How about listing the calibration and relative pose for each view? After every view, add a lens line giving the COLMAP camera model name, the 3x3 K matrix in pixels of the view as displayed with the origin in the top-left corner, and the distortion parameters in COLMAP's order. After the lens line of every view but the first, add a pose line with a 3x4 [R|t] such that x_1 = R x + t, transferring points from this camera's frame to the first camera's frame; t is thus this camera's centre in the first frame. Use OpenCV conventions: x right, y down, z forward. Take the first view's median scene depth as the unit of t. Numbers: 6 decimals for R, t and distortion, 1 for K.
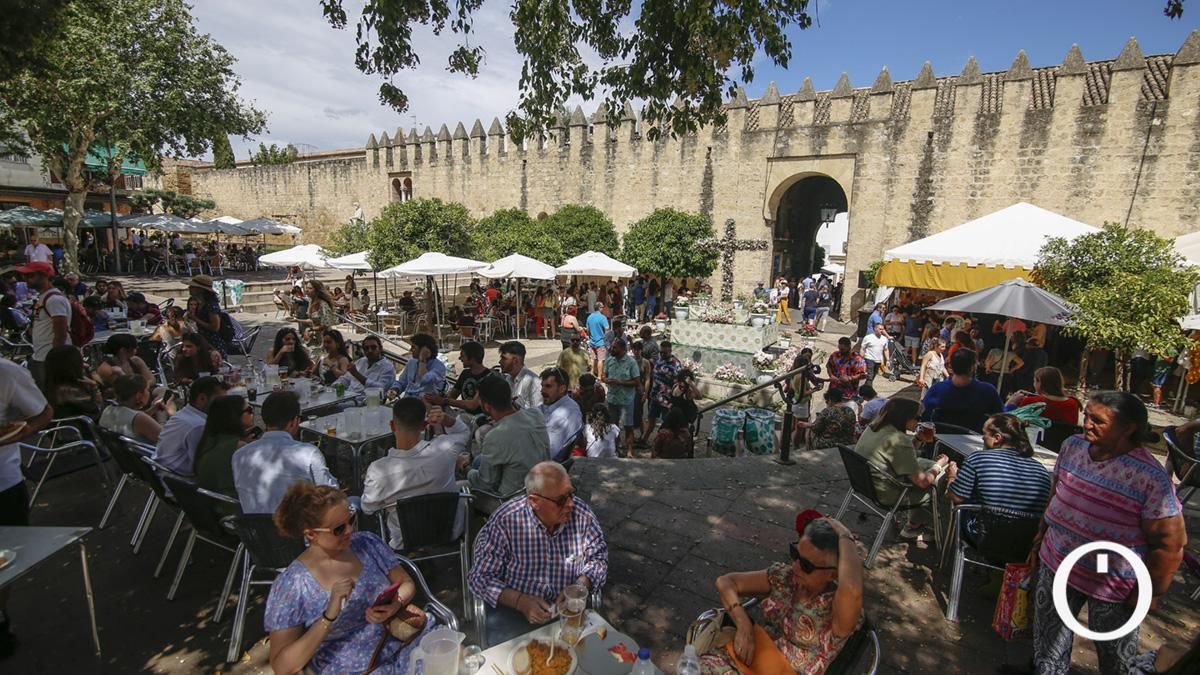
lens RADIAL K [[548.1, 0, 597.8], [0, 548.1, 336.6], [0, 0, 1]] dist [-0.021859, 0.001870]
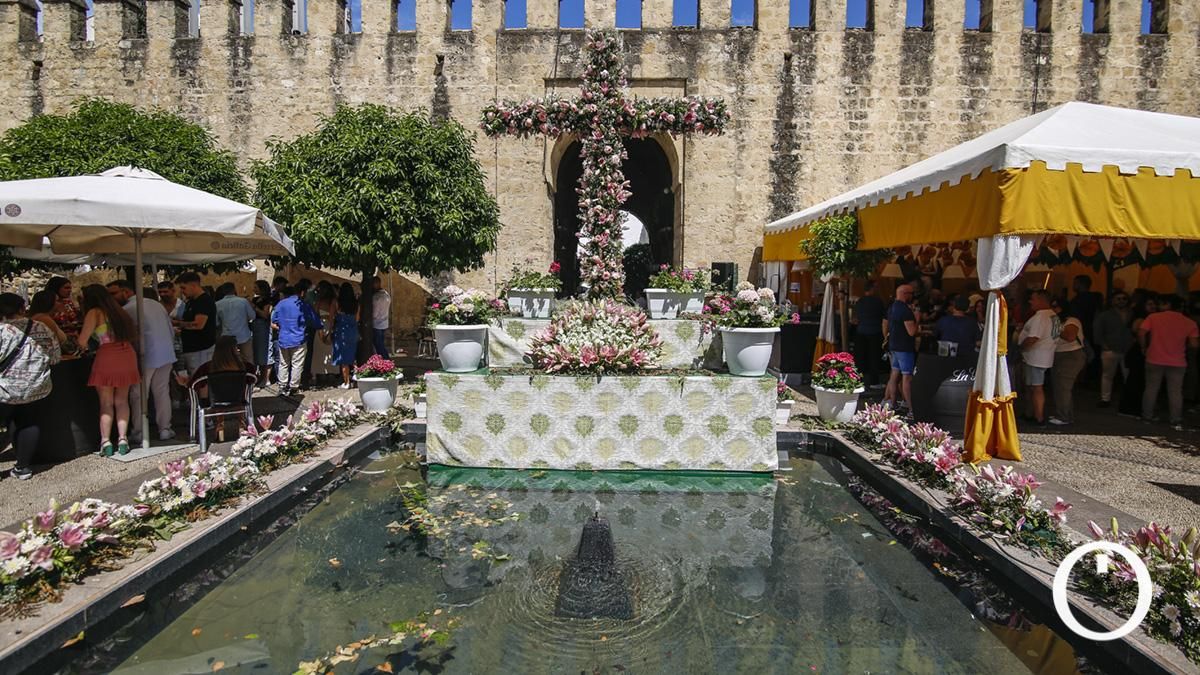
lens RADIAL K [[548.1, 0, 594.9], [0, 548.1, 315.4], [0, 0, 1]] dist [-0.021859, 0.001870]
pose [[0.860277, -0.040048, 0.508252, 0.059025], [0.098232, 0.991251, -0.088163, -0.023499], [-0.500274, 0.125772, 0.856684, 0.598919]]
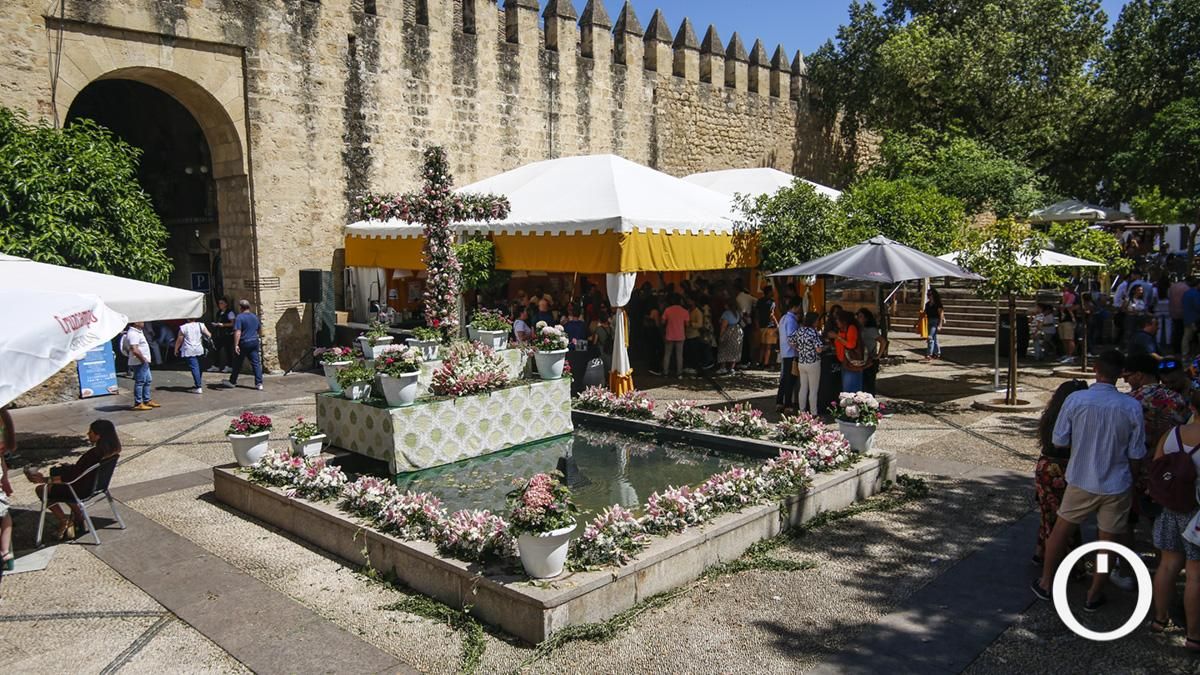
lens RADIAL K [[856.2, 0, 598.3], [0, 856.2, 340.0], [0, 0, 1]] dist [-0.006191, 0.001134]
pose [[0.187107, -0.136276, 0.972841, -0.315725], [0.197594, 0.975311, 0.098618, -0.086926], [-0.962262, 0.173775, 0.209415, 0.606499]]
